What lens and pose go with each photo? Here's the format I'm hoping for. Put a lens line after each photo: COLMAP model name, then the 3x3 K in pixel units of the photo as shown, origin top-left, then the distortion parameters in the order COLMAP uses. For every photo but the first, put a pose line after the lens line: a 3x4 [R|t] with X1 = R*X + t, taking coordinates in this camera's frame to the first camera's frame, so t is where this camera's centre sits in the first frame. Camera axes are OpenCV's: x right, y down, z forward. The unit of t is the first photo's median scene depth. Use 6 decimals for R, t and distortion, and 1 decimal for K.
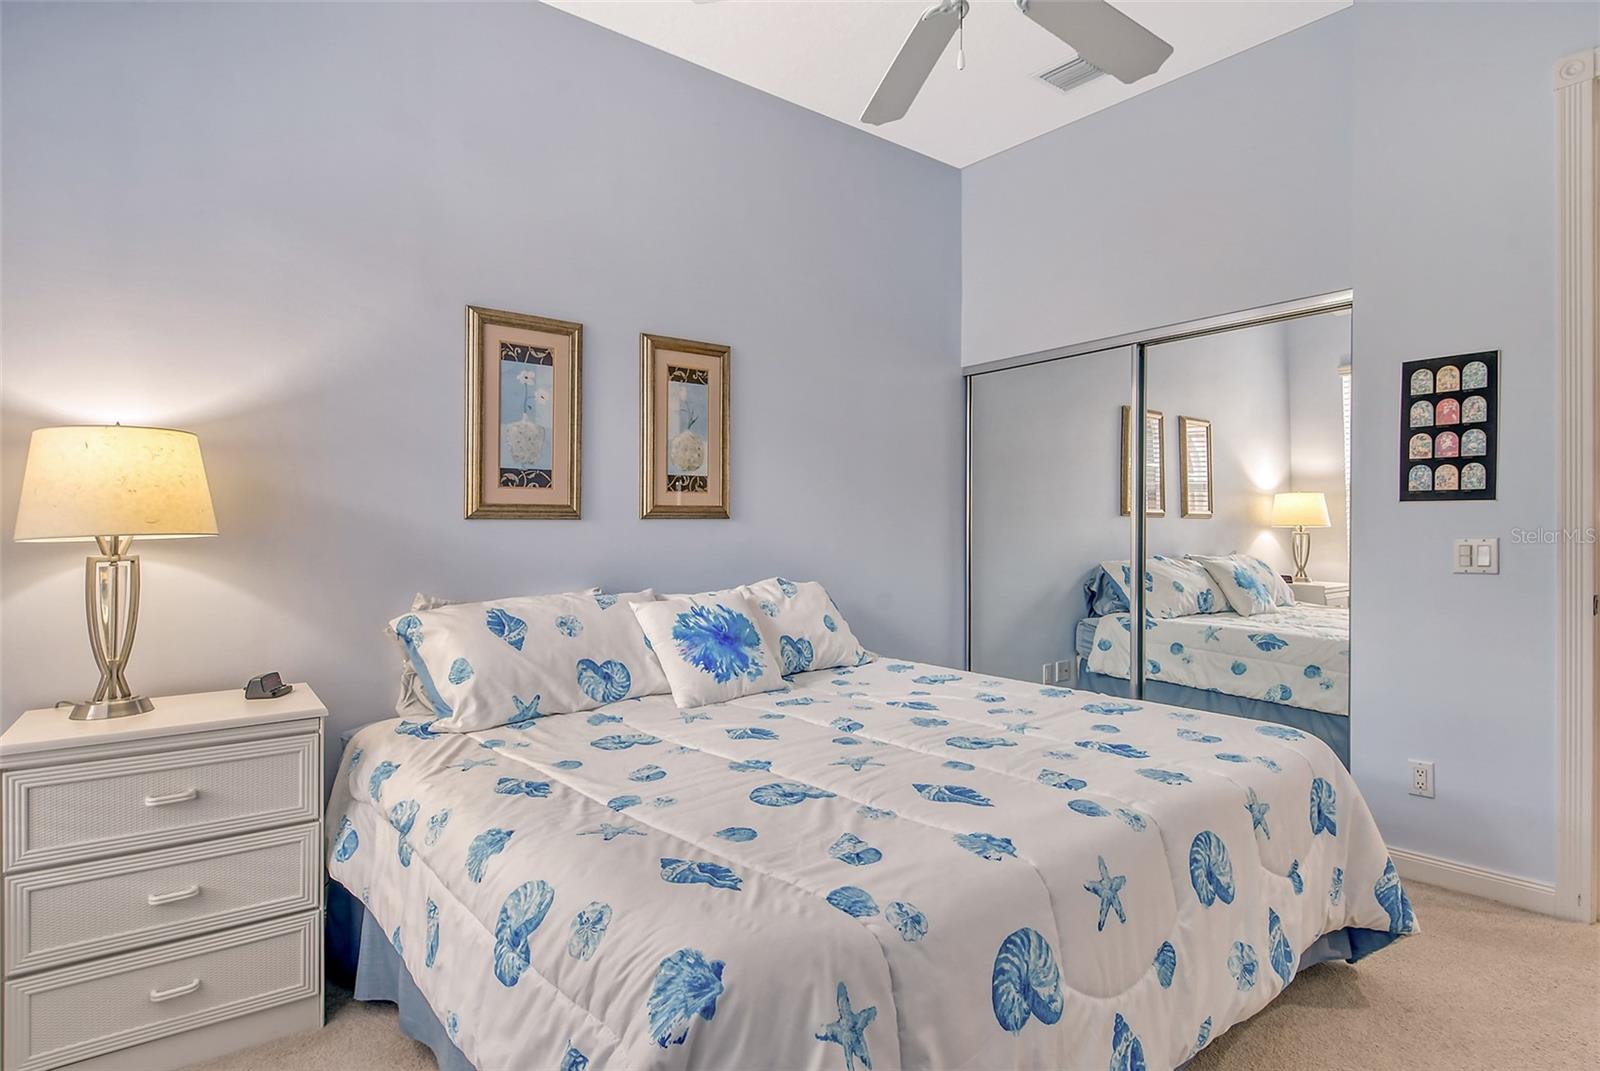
lens RADIAL K [[857.8, 0, 819.0], [0, 857.8, 528.8], [0, 0, 1]] dist [0.019521, -0.026218]
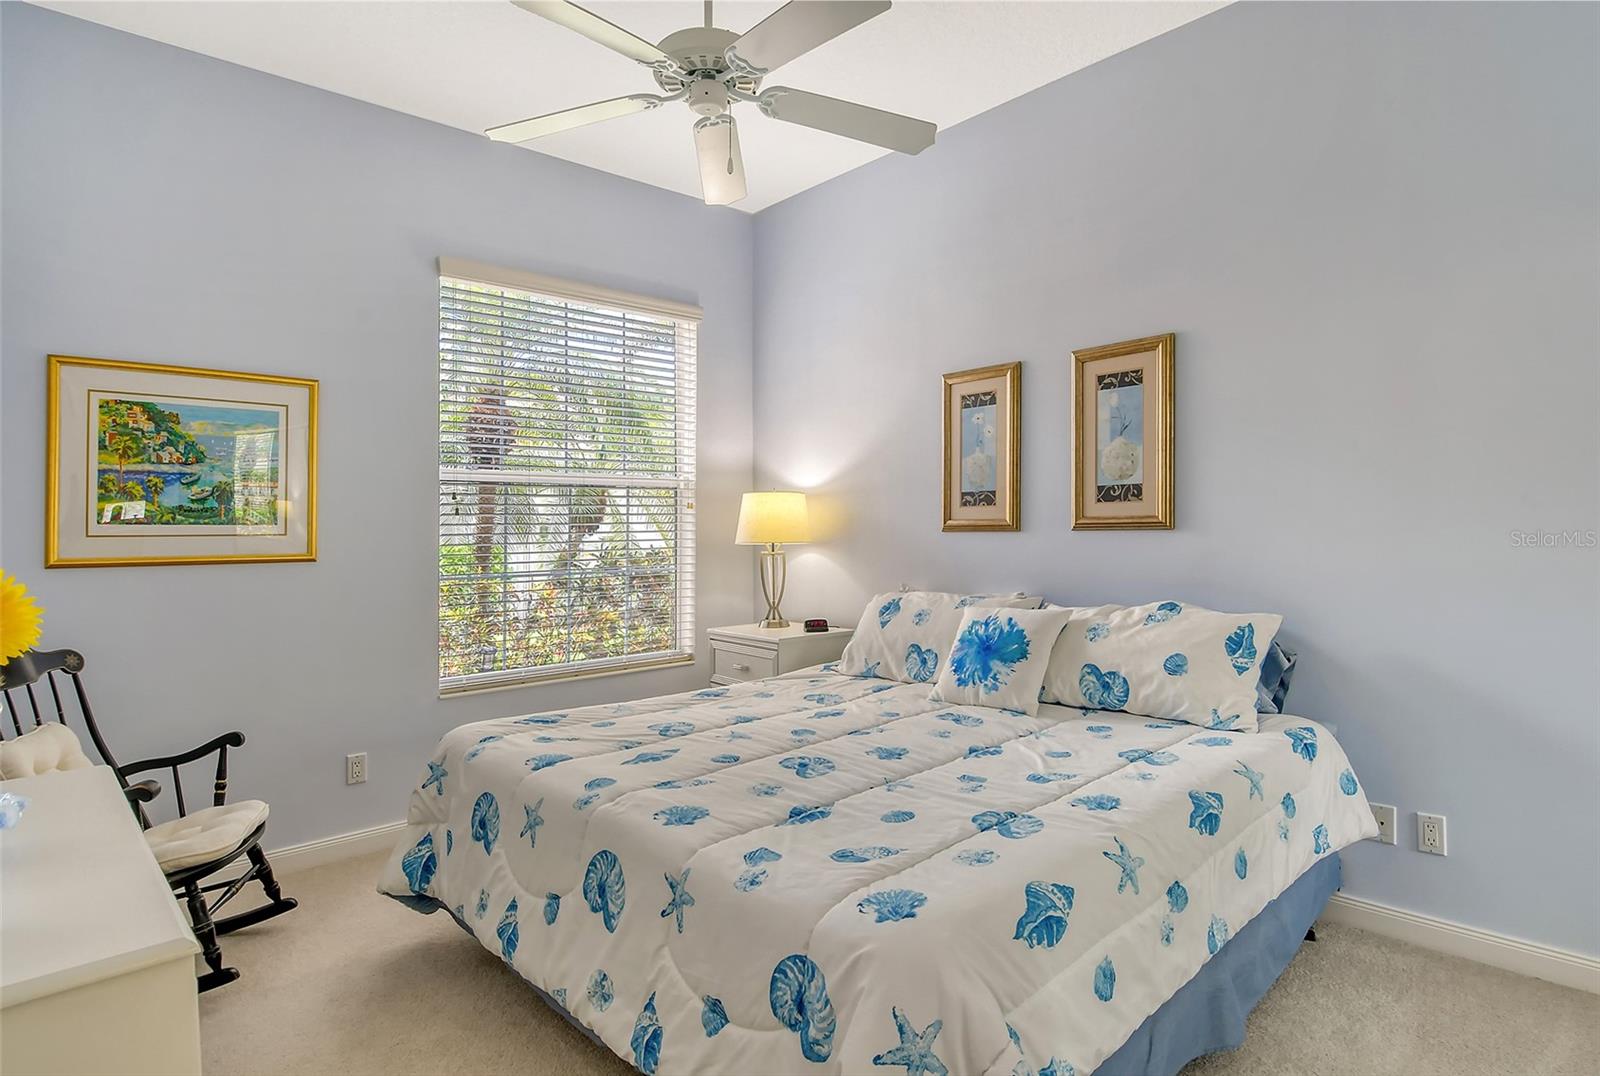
lens RADIAL K [[800.7, 0, 804.4], [0, 800.7, 477.8], [0, 0, 1]] dist [-0.051497, -0.020319]
pose [[0.038837, -0.067342, -0.996974, 0.762930], [-0.005240, 0.997699, -0.067595, -0.009124], [0.999232, 0.007850, 0.038395, 0.667777]]
